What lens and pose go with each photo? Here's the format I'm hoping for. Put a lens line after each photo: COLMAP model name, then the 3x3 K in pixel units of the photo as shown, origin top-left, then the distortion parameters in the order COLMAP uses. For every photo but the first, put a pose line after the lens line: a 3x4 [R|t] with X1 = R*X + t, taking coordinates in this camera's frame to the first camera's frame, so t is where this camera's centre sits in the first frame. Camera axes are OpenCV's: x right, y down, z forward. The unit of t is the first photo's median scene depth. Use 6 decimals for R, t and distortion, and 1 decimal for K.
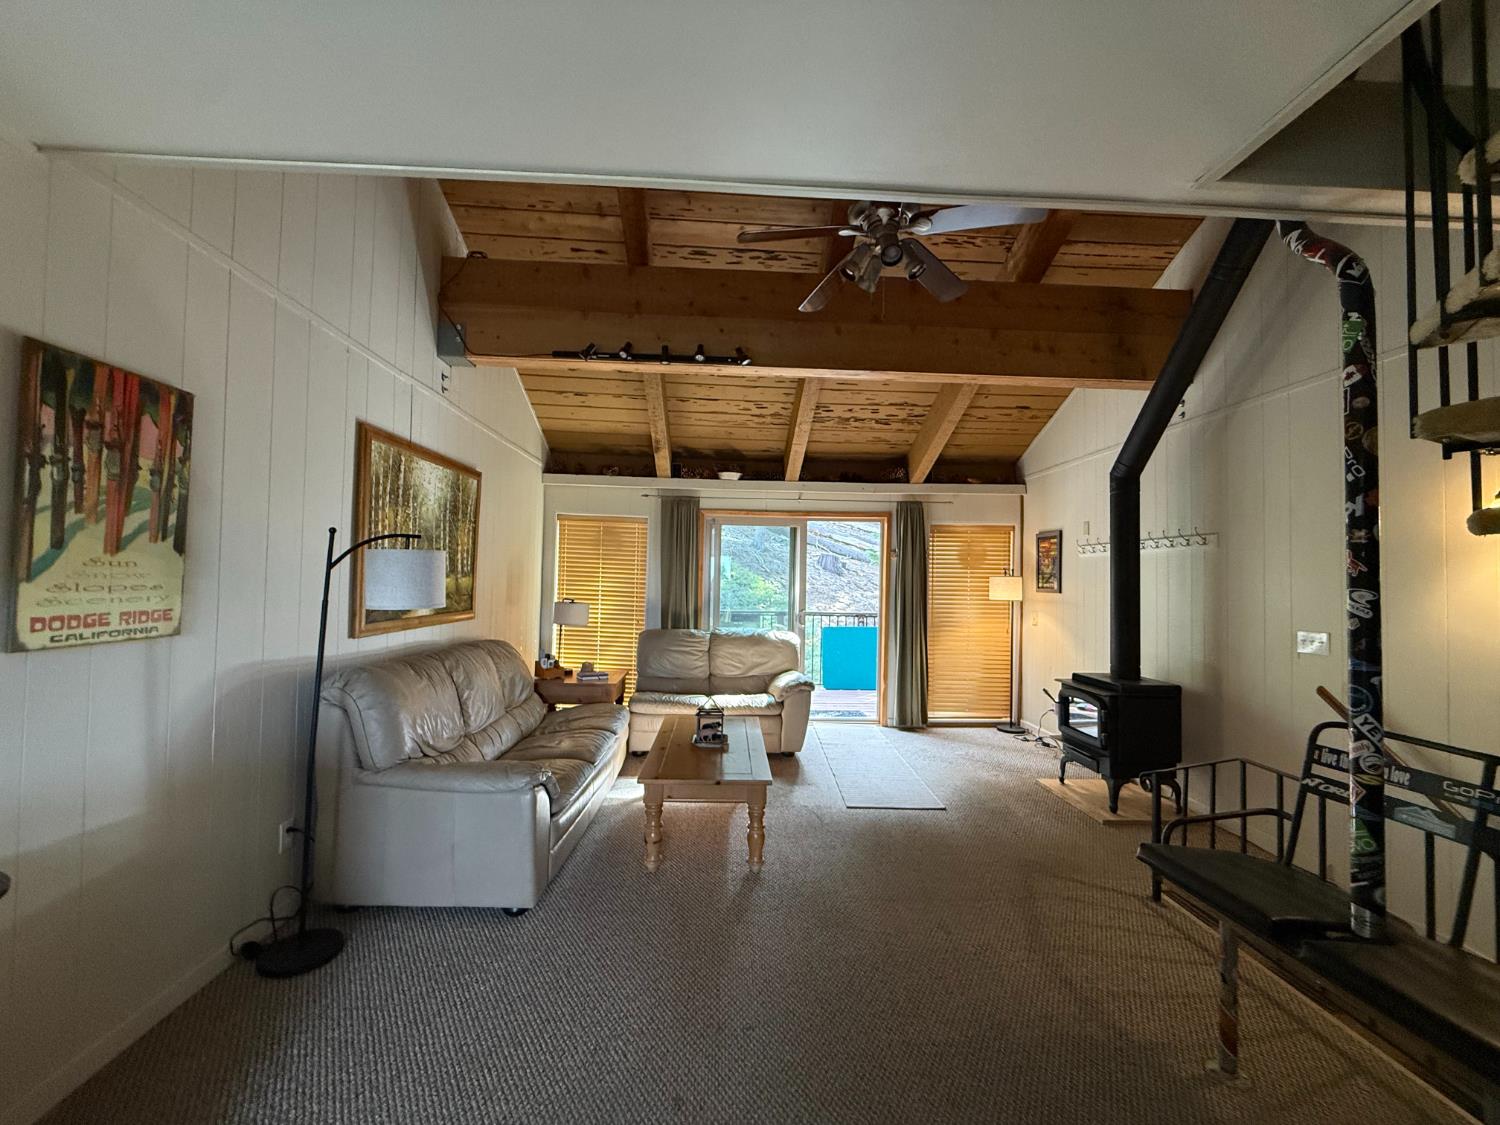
lens RADIAL K [[601.8, 0, 750.0], [0, 601.8, 562.5], [0, 0, 1]] dist [-0.000127, -0.000010]
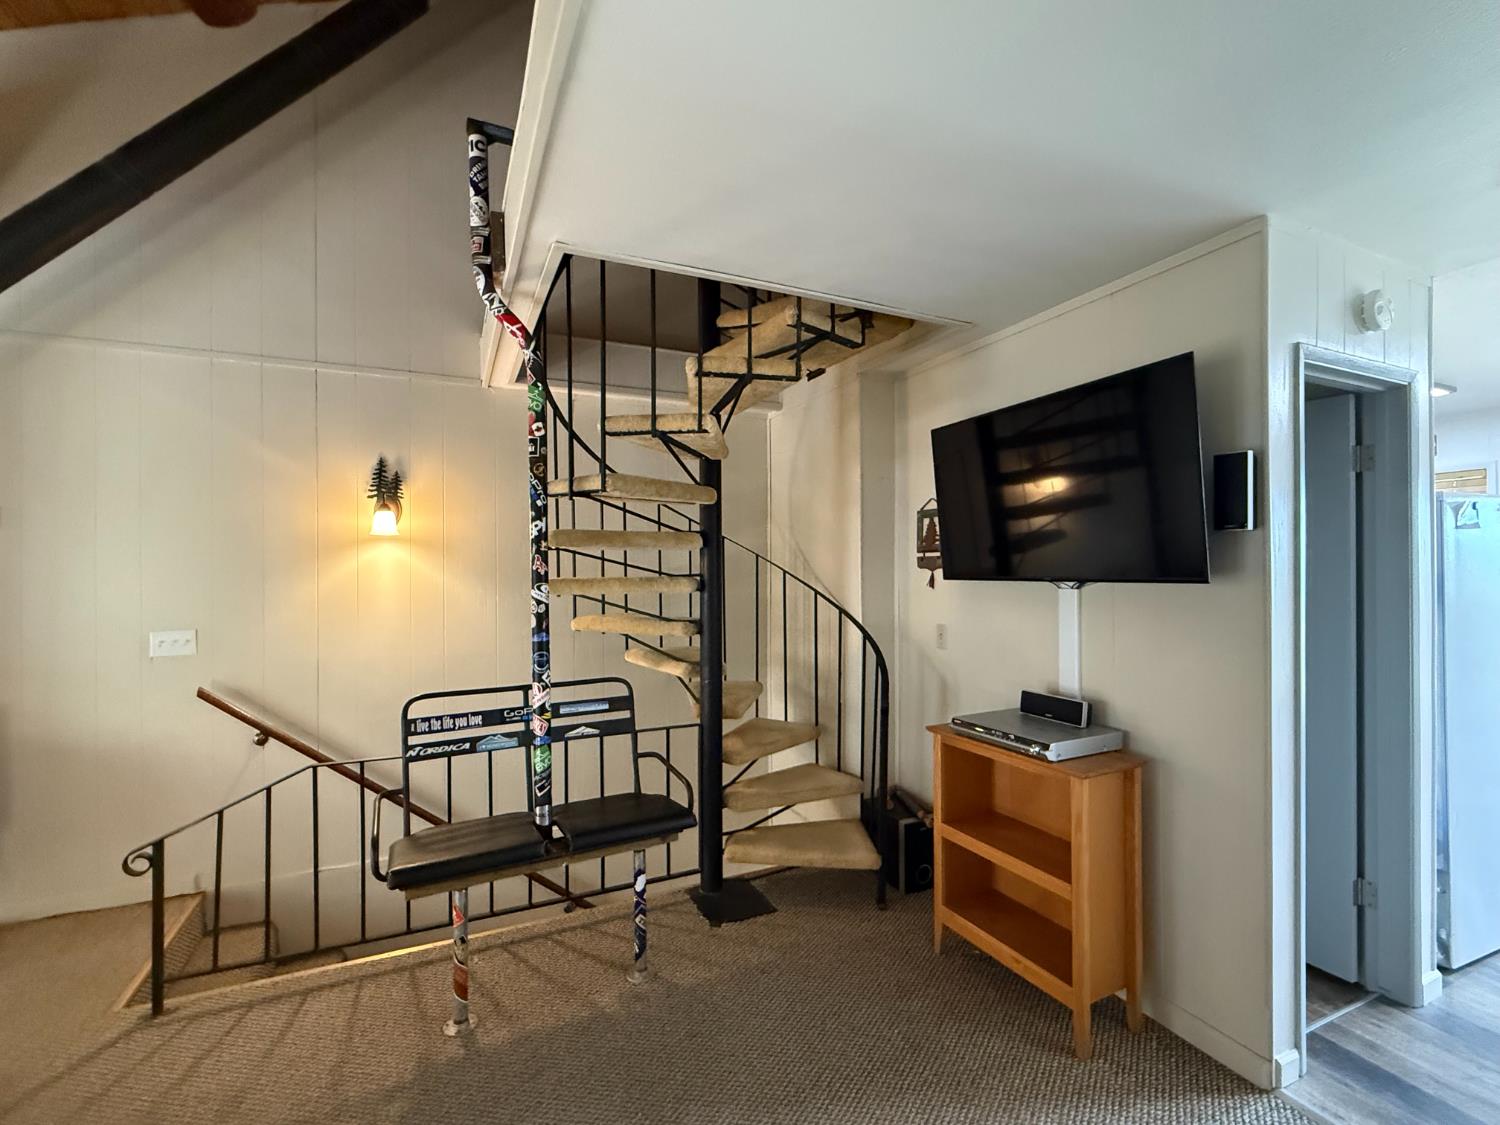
lens RADIAL K [[669.1, 0, 750.0], [0, 669.1, 562.5], [0, 0, 1]] dist [-0.001484, 0.000078]
pose [[-0.375628, -0.009896, 0.926718, -0.476964], [-0.024591, 0.999697, 0.000708, -0.013675], [-0.926444, -0.022523, -0.375758, 0.872142]]
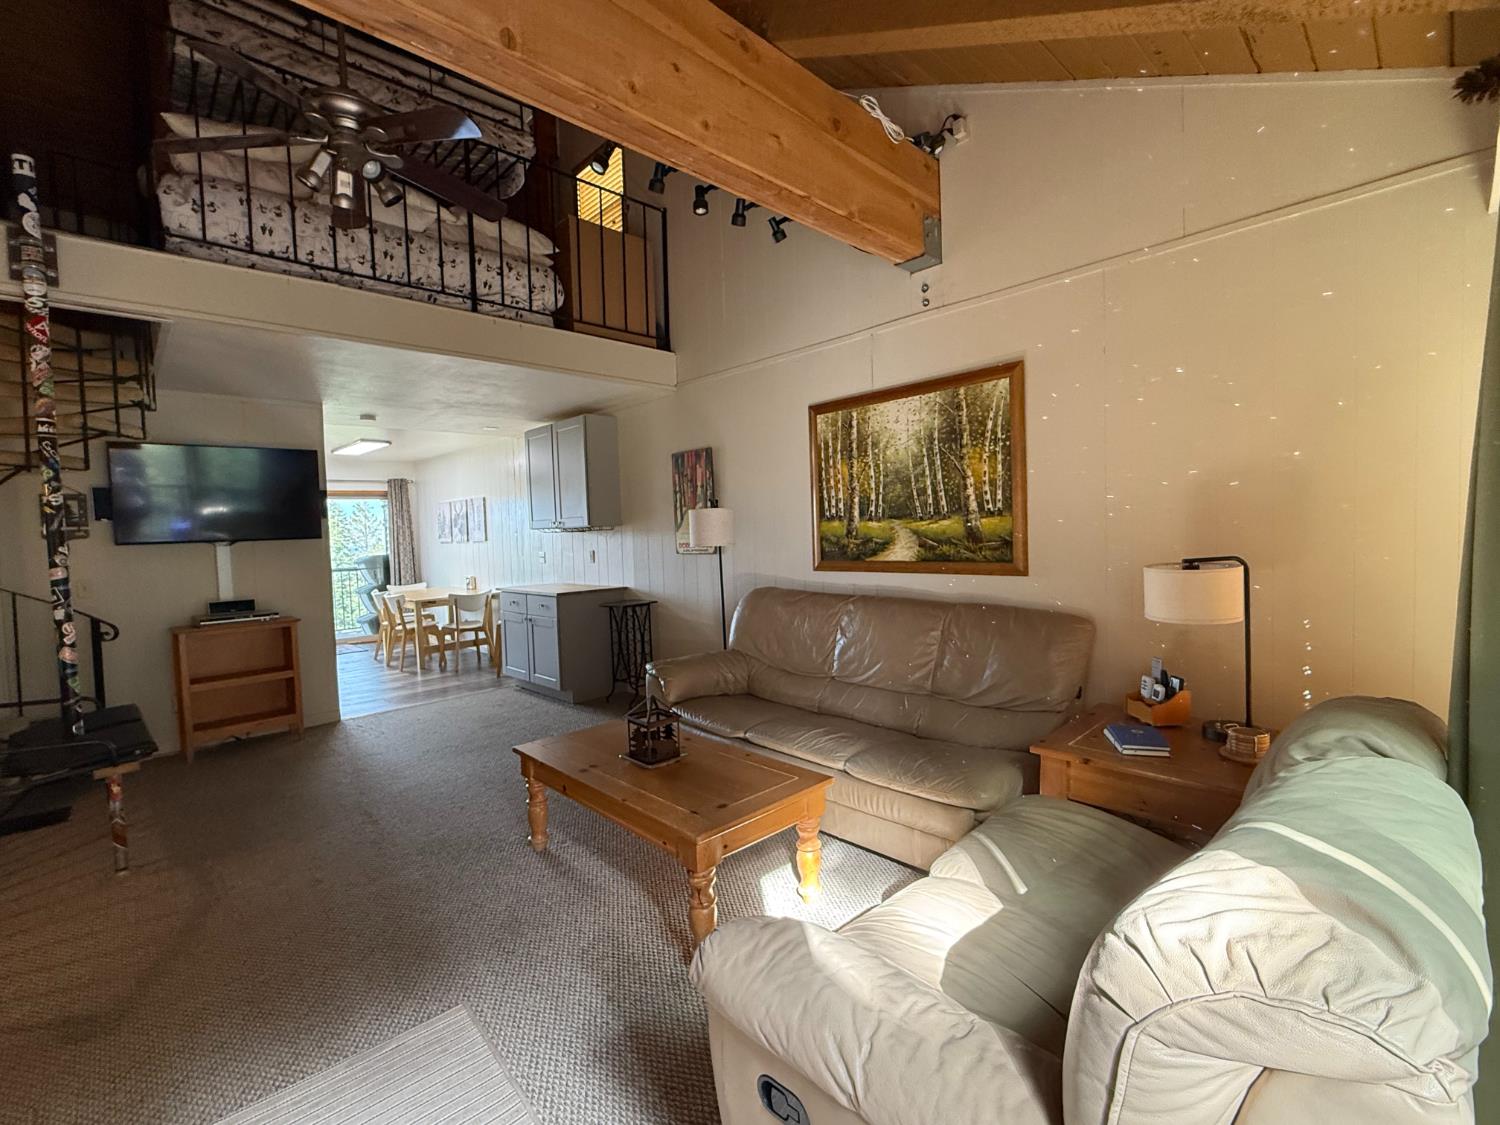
lens RADIAL K [[669.1, 0, 750.0], [0, 669.1, 562.5], [0, 0, 1]] dist [-0.001484, 0.000078]
pose [[-0.747386, 0.038535, -0.663271, 0.624676], [0.038523, 0.999150, 0.014641, 0.116720], [0.663272, -0.014609, -0.748236, 2.873522]]
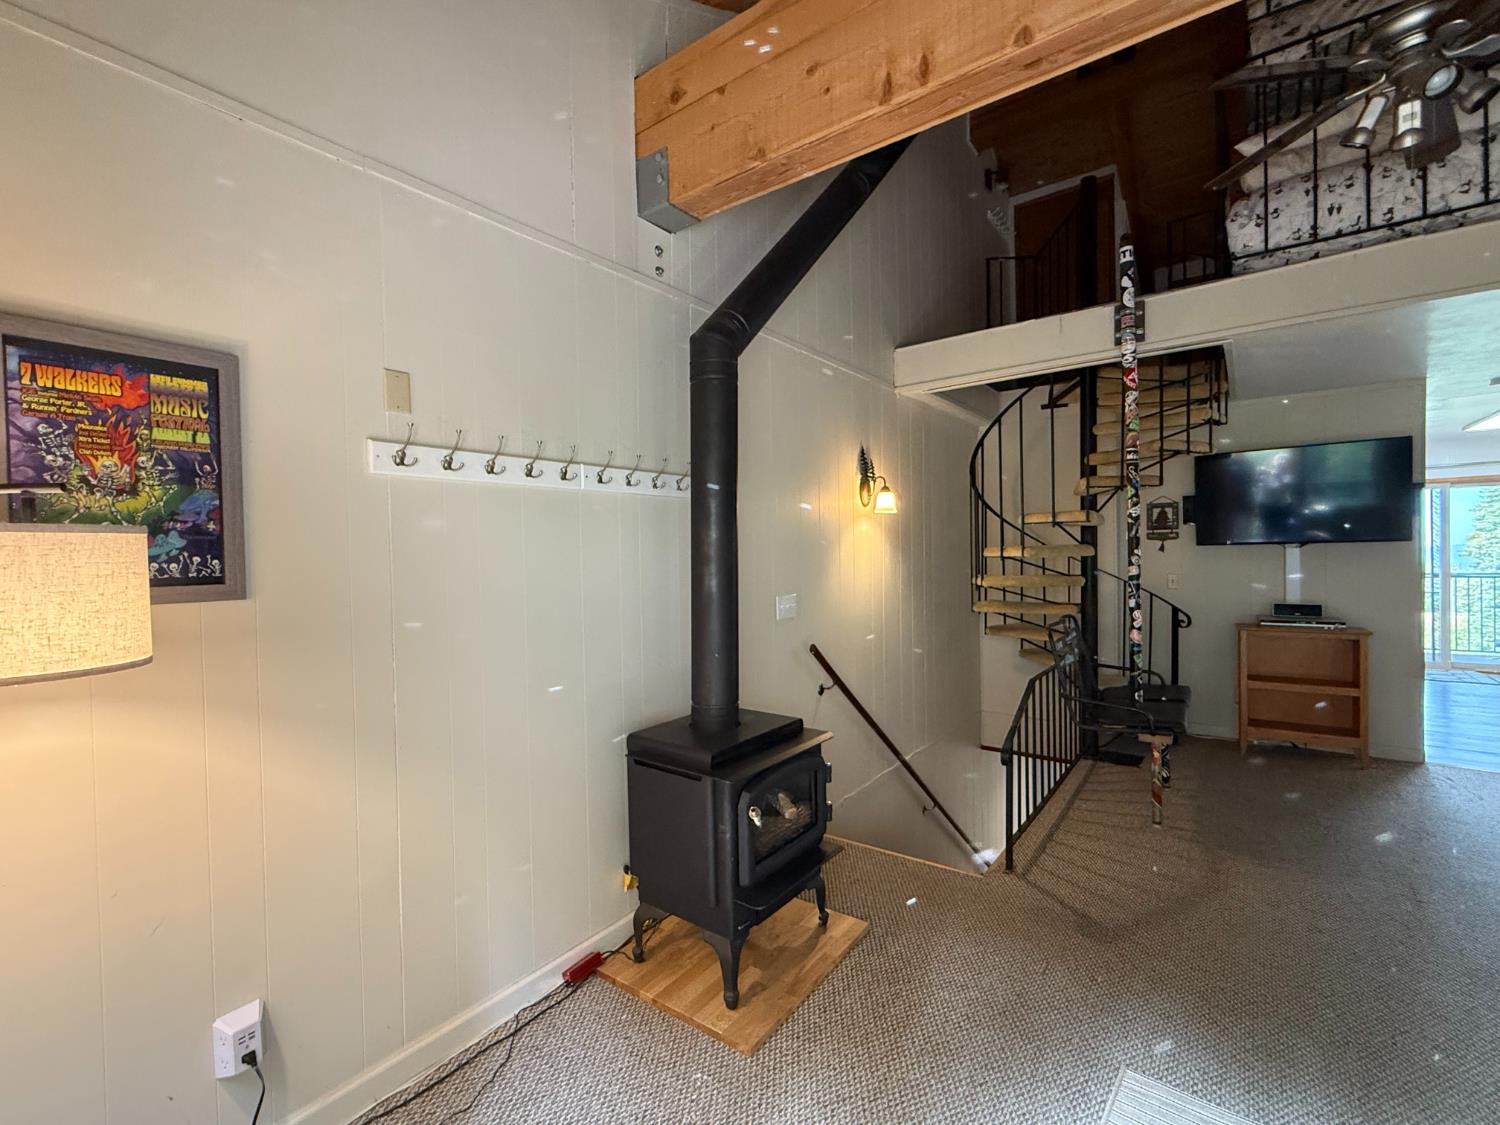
lens RADIAL K [[669.1, 0, 750.0], [0, 669.1, 562.5], [0, 0, 1]] dist [-0.001484, 0.000078]
pose [[-0.776373, -0.015410, 0.630085, 0.447758], [-0.014461, 0.999873, 0.006635, 0.085061], [-0.630107, -0.003961, -0.776498, 2.871200]]
